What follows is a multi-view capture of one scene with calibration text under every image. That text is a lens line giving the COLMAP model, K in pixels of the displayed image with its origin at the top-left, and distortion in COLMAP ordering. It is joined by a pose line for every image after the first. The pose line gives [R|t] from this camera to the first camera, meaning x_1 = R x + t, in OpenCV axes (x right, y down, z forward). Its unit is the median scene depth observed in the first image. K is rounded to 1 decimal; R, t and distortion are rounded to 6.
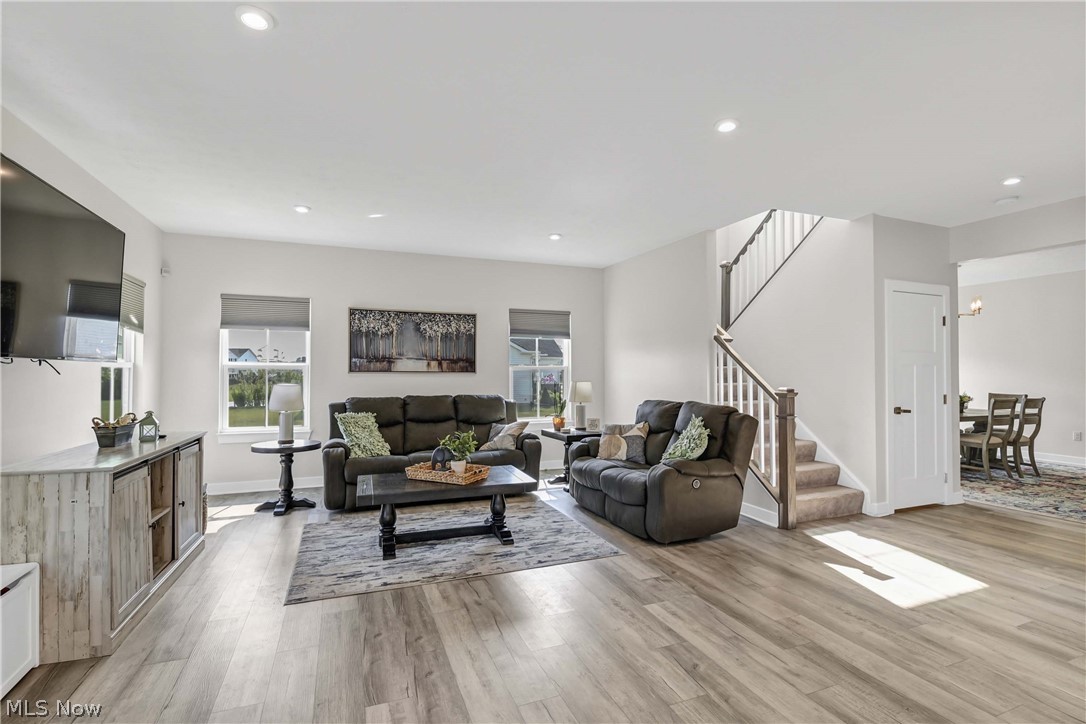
lens RADIAL K [[515.8, 0, 543.9], [0, 515.8, 366.9], [0, 0, 1]] dist [0.001783, -0.002527]
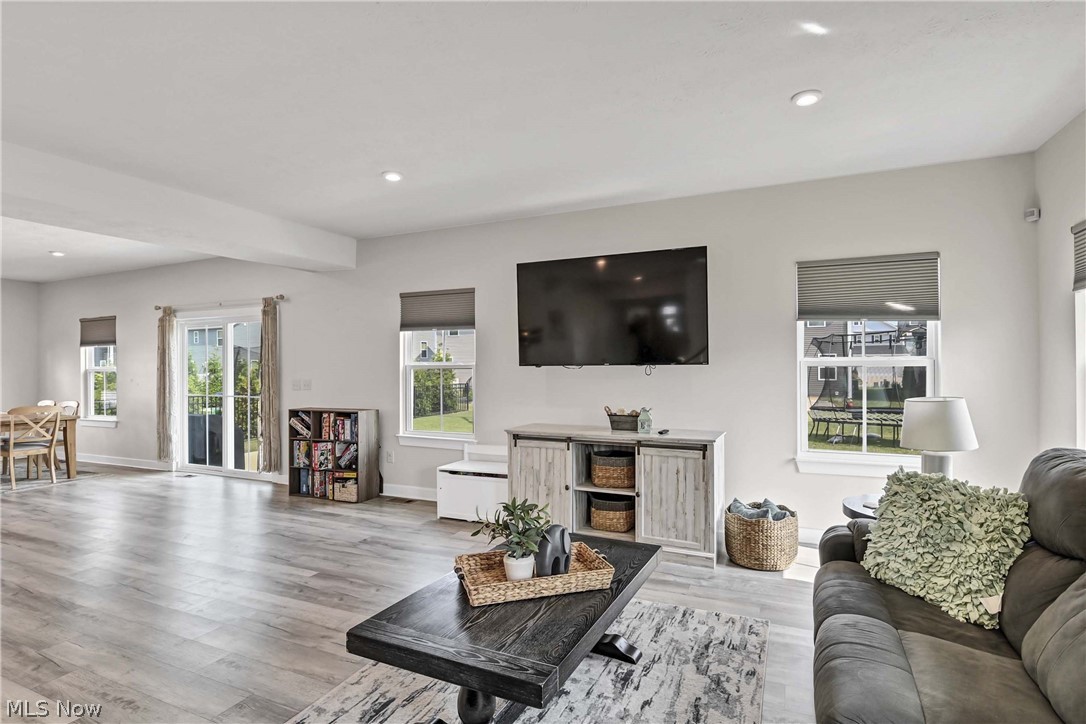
lens RADIAL K [[561.5, 0, 543.1], [0, 561.5, 364.0], [0, 0, 1]] dist [-0.001799, -0.000355]
pose [[-0.726810, 0.007644, -0.686796, 0.284921], [0.018770, 0.999786, -0.008736, 0.017435], [0.686582, -0.019240, -0.726798, 2.207433]]
